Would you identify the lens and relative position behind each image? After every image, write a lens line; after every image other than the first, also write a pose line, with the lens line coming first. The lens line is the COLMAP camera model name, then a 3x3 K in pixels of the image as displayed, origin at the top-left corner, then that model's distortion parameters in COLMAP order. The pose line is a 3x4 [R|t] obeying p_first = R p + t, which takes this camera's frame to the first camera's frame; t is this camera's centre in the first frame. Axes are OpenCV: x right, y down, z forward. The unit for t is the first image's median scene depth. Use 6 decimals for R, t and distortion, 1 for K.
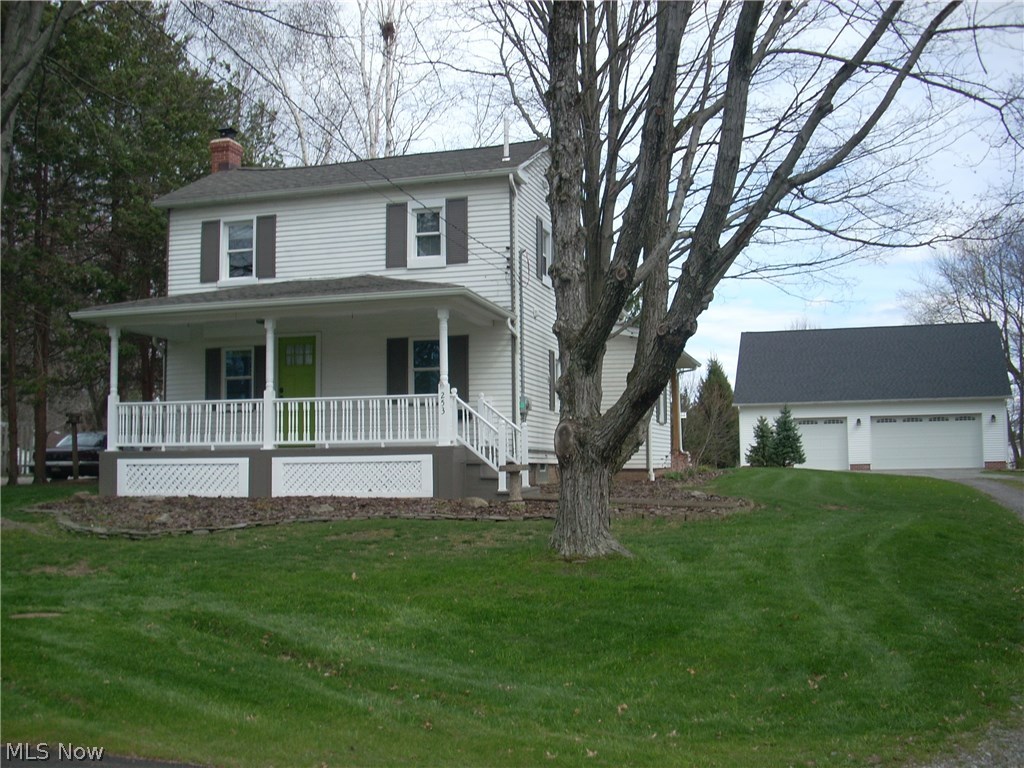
lens RADIAL K [[1137.7, 0, 512.0], [0, 1137.7, 384.0], [0, 0, 1]] dist [-0.139132, 0.059411]
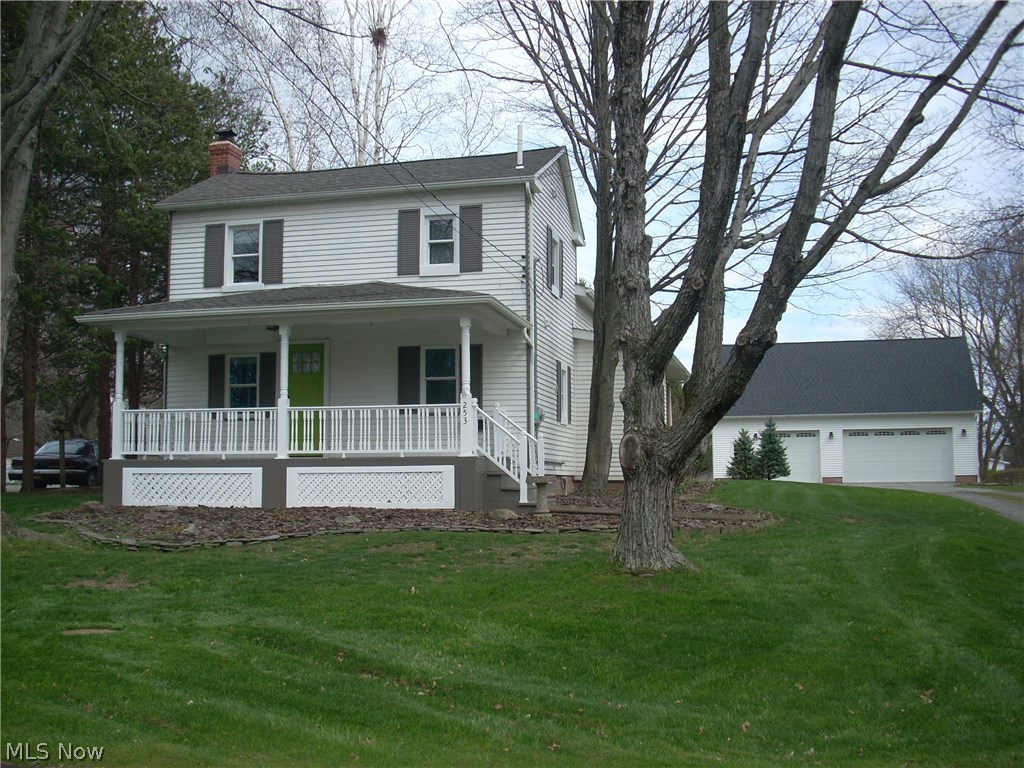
lens RADIAL K [[1137.7, 0, 512.0], [0, 1137.7, 384.0], [0, 0, 1]] dist [-0.139132, 0.059411]
pose [[0.998918, 0.009568, 0.045502, -0.062326], [-0.009125, 0.999909, -0.009918, 0.001057], [-0.045592, 0.009492, 0.998915, 0.014531]]
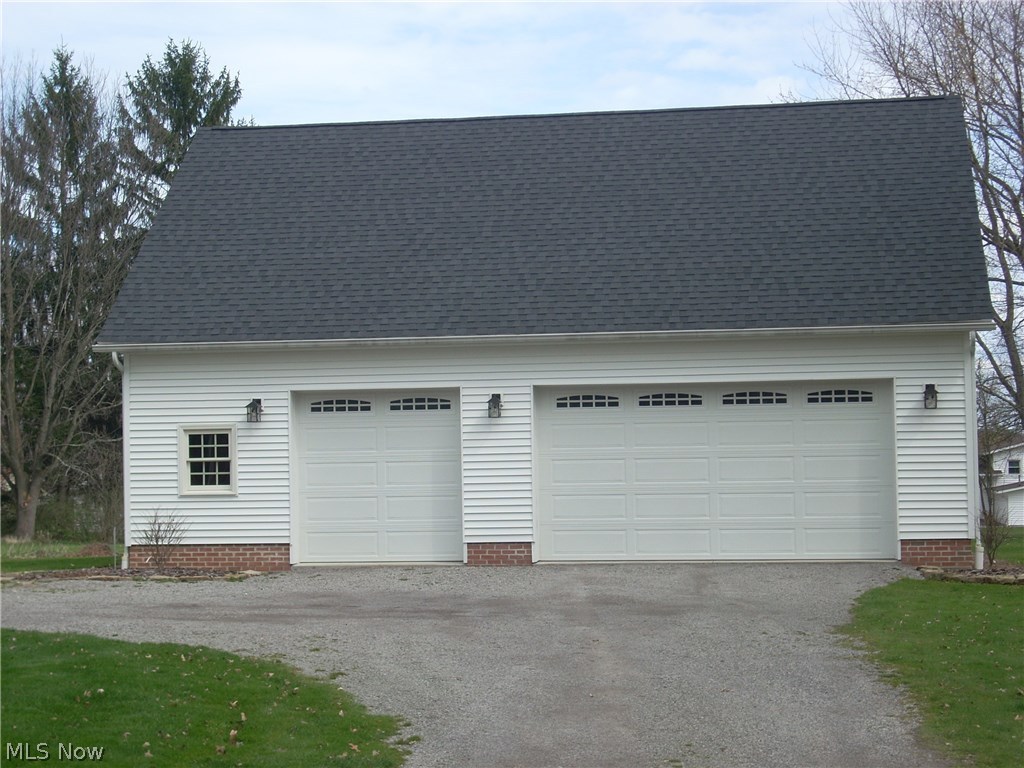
lens RADIAL K [[1885.5, 0, 512.0], [0, 1885.5, 384.0], [0, 0, 1]] dist [0.054285, 0.105933]
pose [[0.990082, 0.004636, 0.140411, 0.646559], [-0.008126, 0.999672, 0.024293, 0.041690], [-0.140252, -0.025193, 0.989795, 1.320839]]
